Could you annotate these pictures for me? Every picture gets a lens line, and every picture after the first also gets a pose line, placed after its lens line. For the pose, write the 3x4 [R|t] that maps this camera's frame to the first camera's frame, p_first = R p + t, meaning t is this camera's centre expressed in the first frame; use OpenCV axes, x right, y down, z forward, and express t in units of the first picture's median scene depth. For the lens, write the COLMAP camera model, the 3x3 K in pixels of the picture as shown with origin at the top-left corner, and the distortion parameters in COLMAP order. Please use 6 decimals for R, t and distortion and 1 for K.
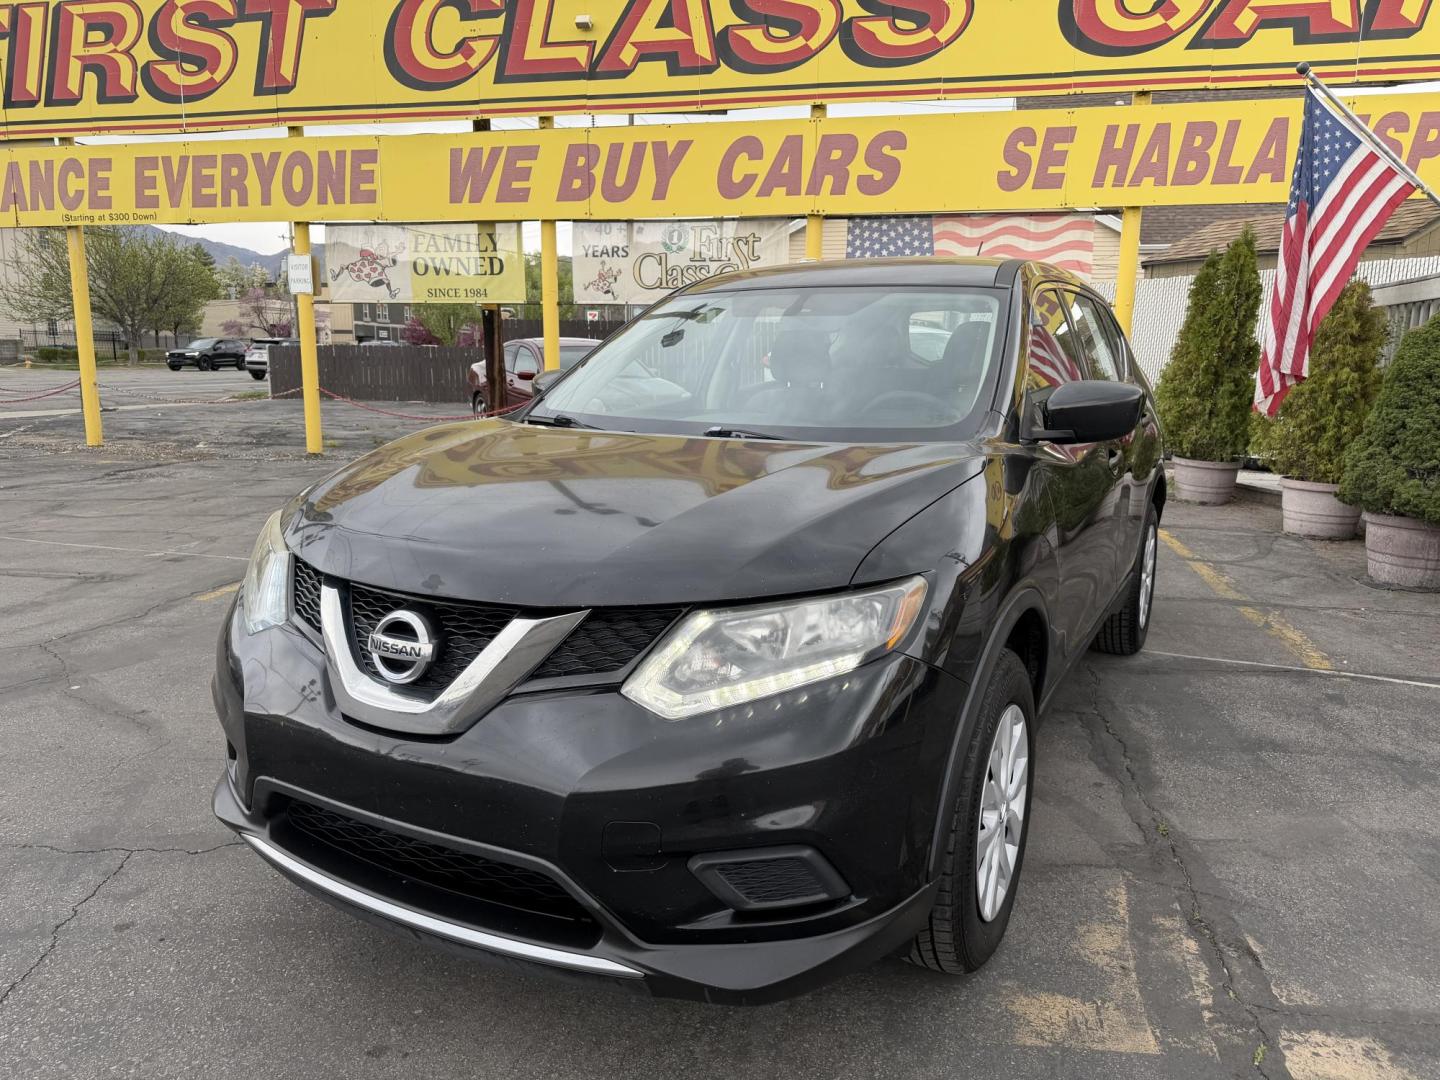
lens RADIAL K [[1021.1, 0, 720.0], [0, 1021.1, 540.0], [0, 0, 1]] dist [0.017721, -0.023070]
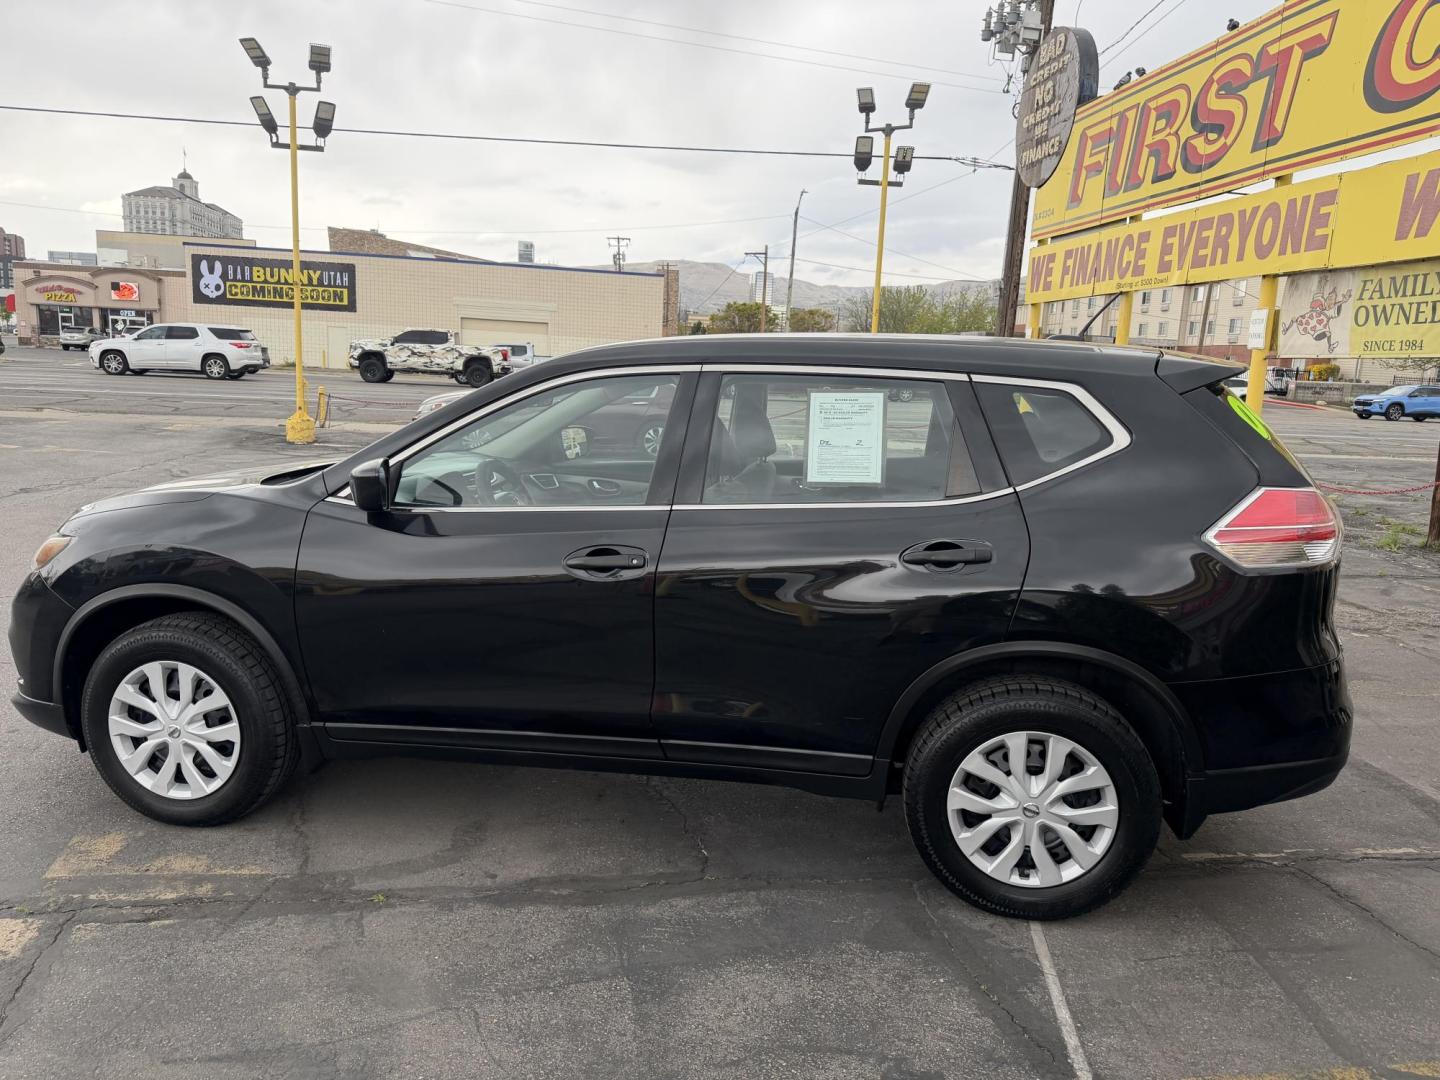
lens RADIAL K [[1024.8, 0, 720.0], [0, 1024.8, 540.0], [0, 0, 1]] dist [0.006921, -0.010162]
pose [[0.335490, 0.160390, -0.928289, 0.398454], [-0.192770, 0.976236, 0.099006, -0.070953], [0.922110, 0.145730, 0.358436, 0.241421]]
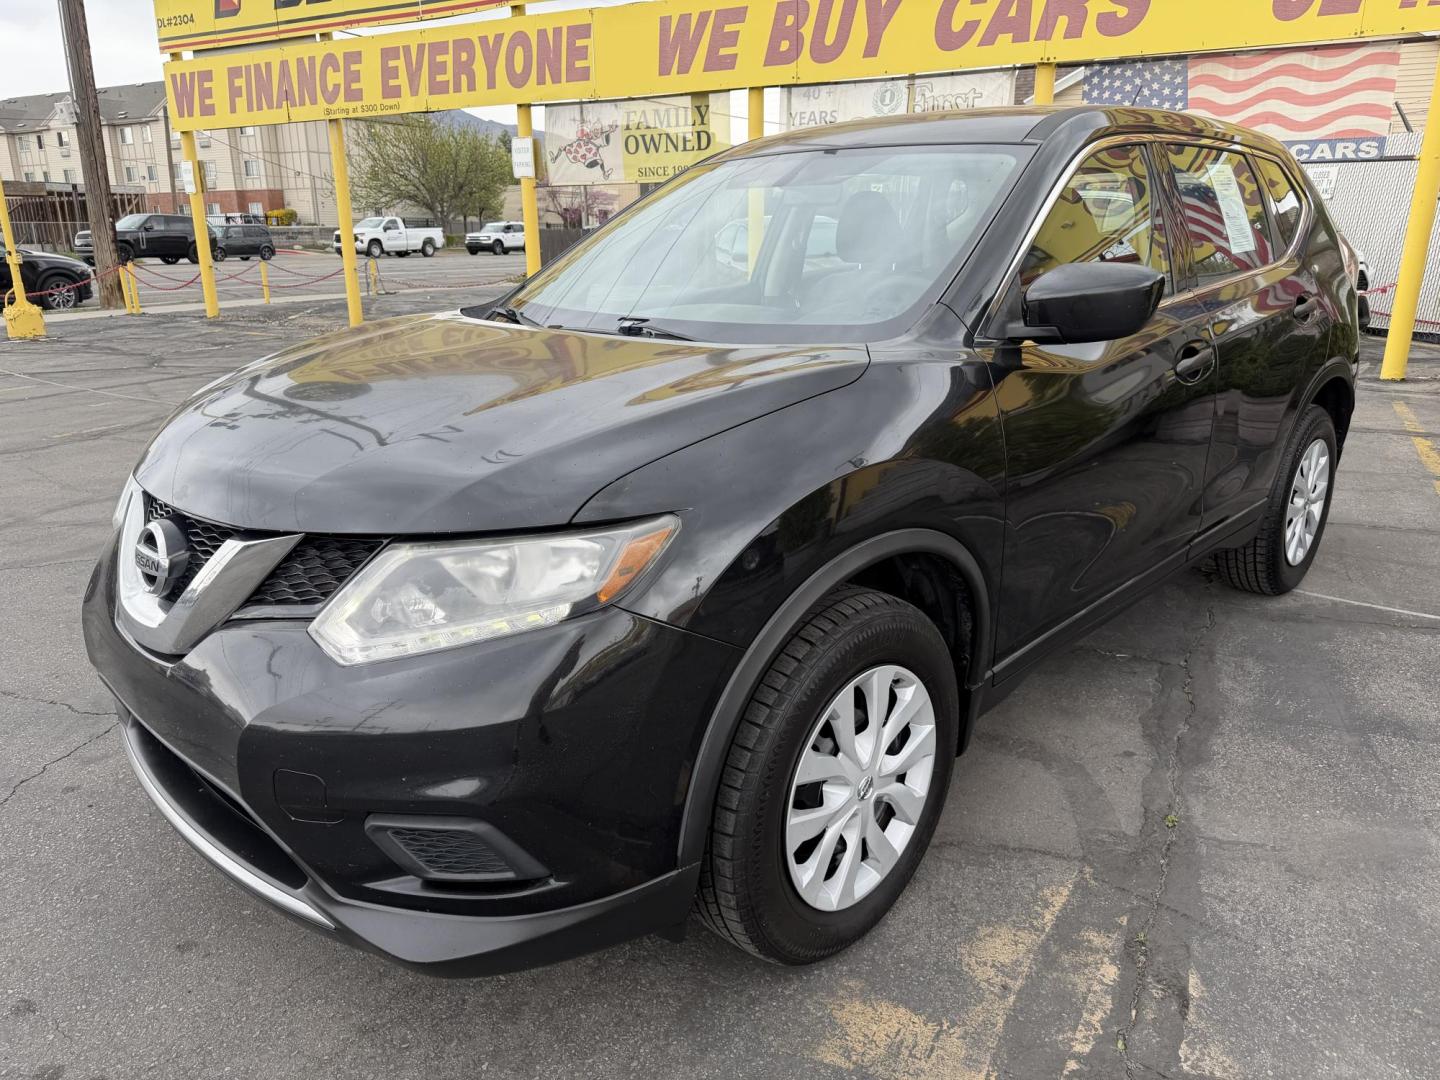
lens RADIAL K [[1024.8, 0, 720.0], [0, 1024.8, 540.0], [0, 0, 1]] dist [0.006921, -0.010162]
pose [[0.962921, 0.058504, -0.263364, 0.080191], [-0.028273, 0.992712, 0.117151, -0.007513], [0.268298, -0.105361, 0.957557, 0.038538]]
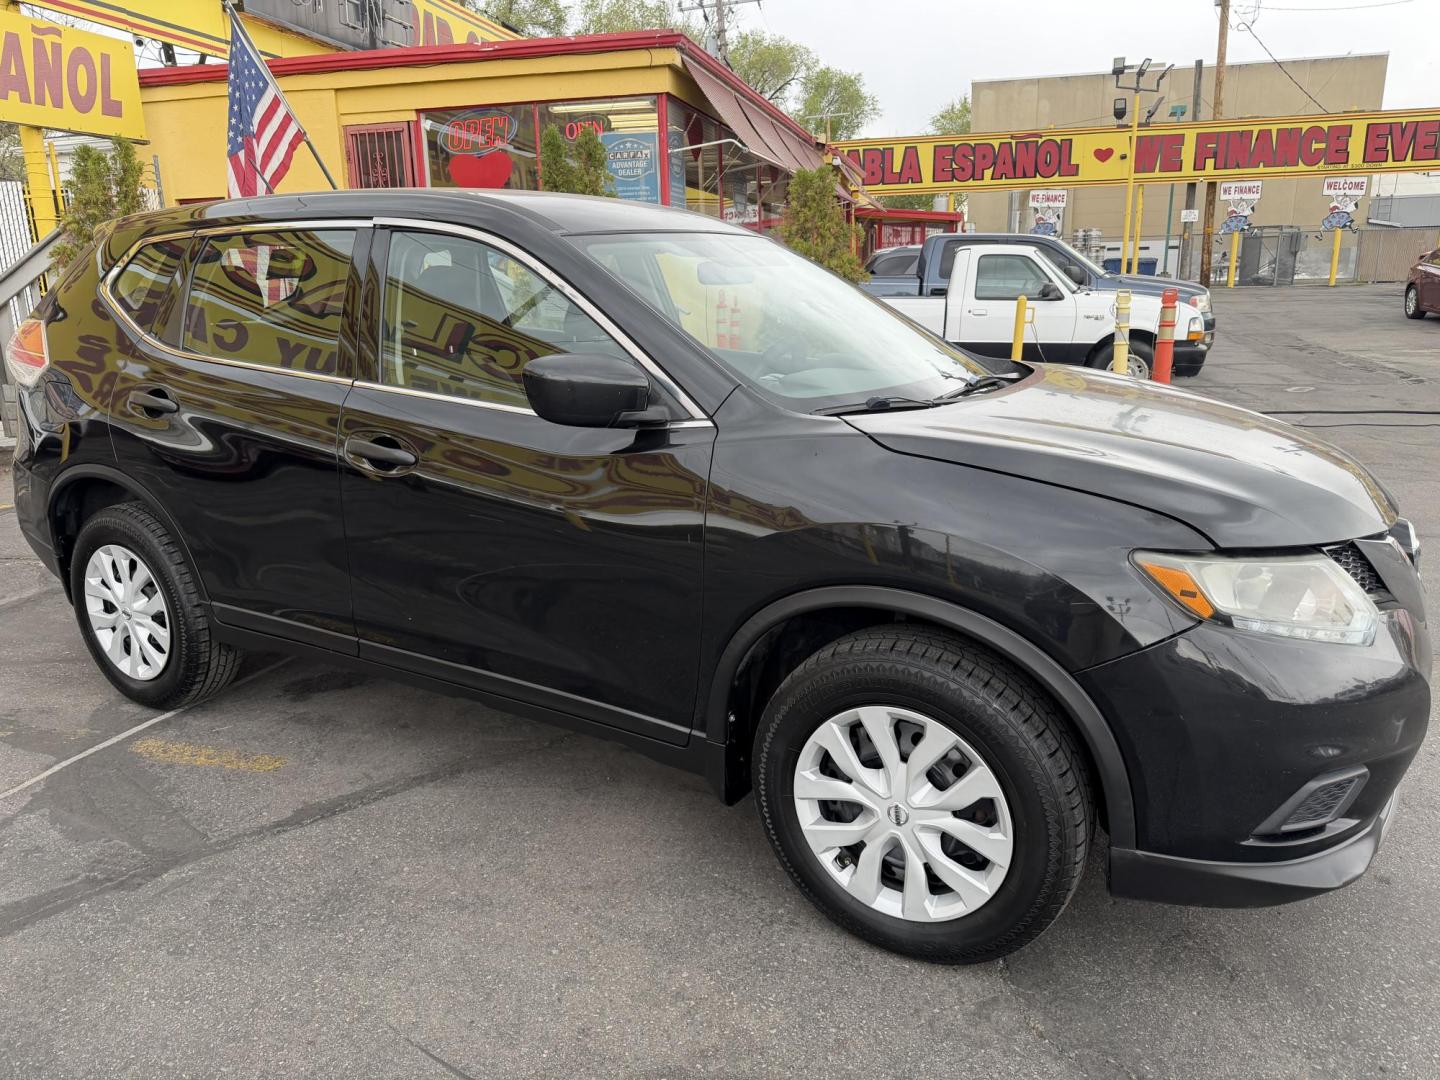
lens RADIAL K [[1020.6, 0, 714.4], [0, 1020.6, 536.9], [0, 0, 1]] dist [0.019799, -0.020574]
pose [[0.024293, -0.265932, 0.963686, -0.272269], [0.197254, 0.946294, 0.256161, -0.070549], [-0.980051, 0.183868, 0.075444, 0.306433]]
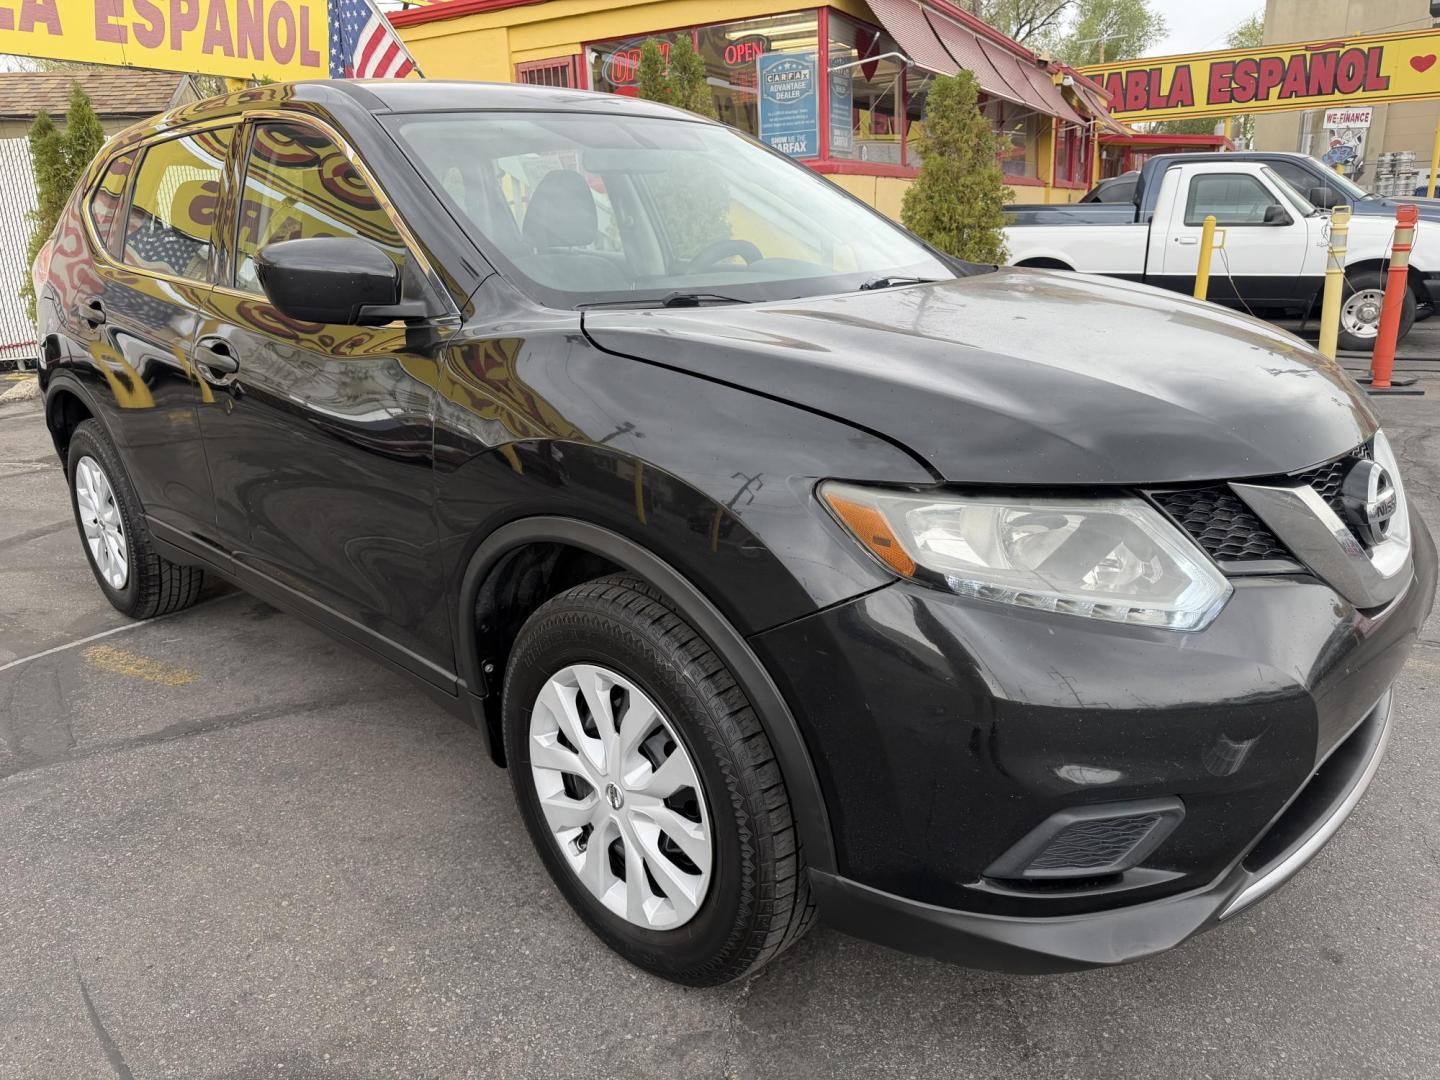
lens RADIAL K [[1024.8, 0, 720.0], [0, 1024.8, 540.0], [0, 0, 1]] dist [0.006921, -0.010162]
pose [[0.259013, -0.305812, 0.916183, -0.226652], [0.213987, 0.943150, 0.254317, -0.037784], [-0.941871, 0.130180, 0.309728, 0.223119]]
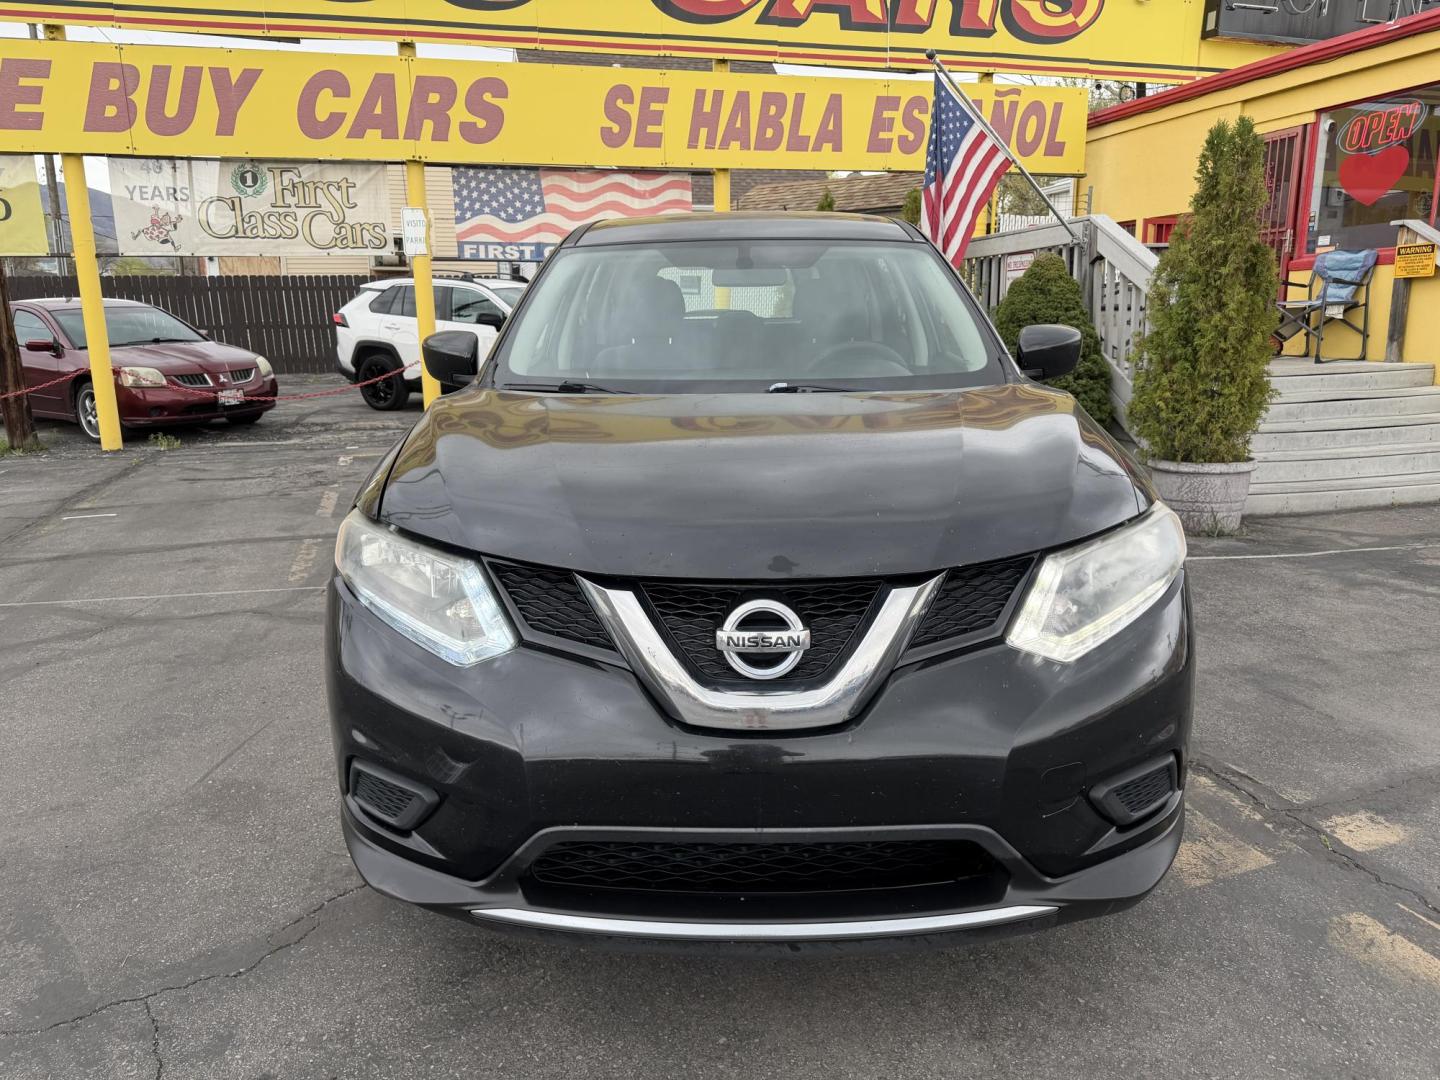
lens RADIAL K [[1024.0, 0, 721.6], [0, 1024.0, 533.3], [0, 0, 1]] dist [0.011866, -0.018353]
pose [[0.880849, -0.121452, 0.457552, -0.131549], [0.105604, 0.992586, 0.060169, -0.008230], [-0.461467, -0.004680, 0.887145, 0.038961]]
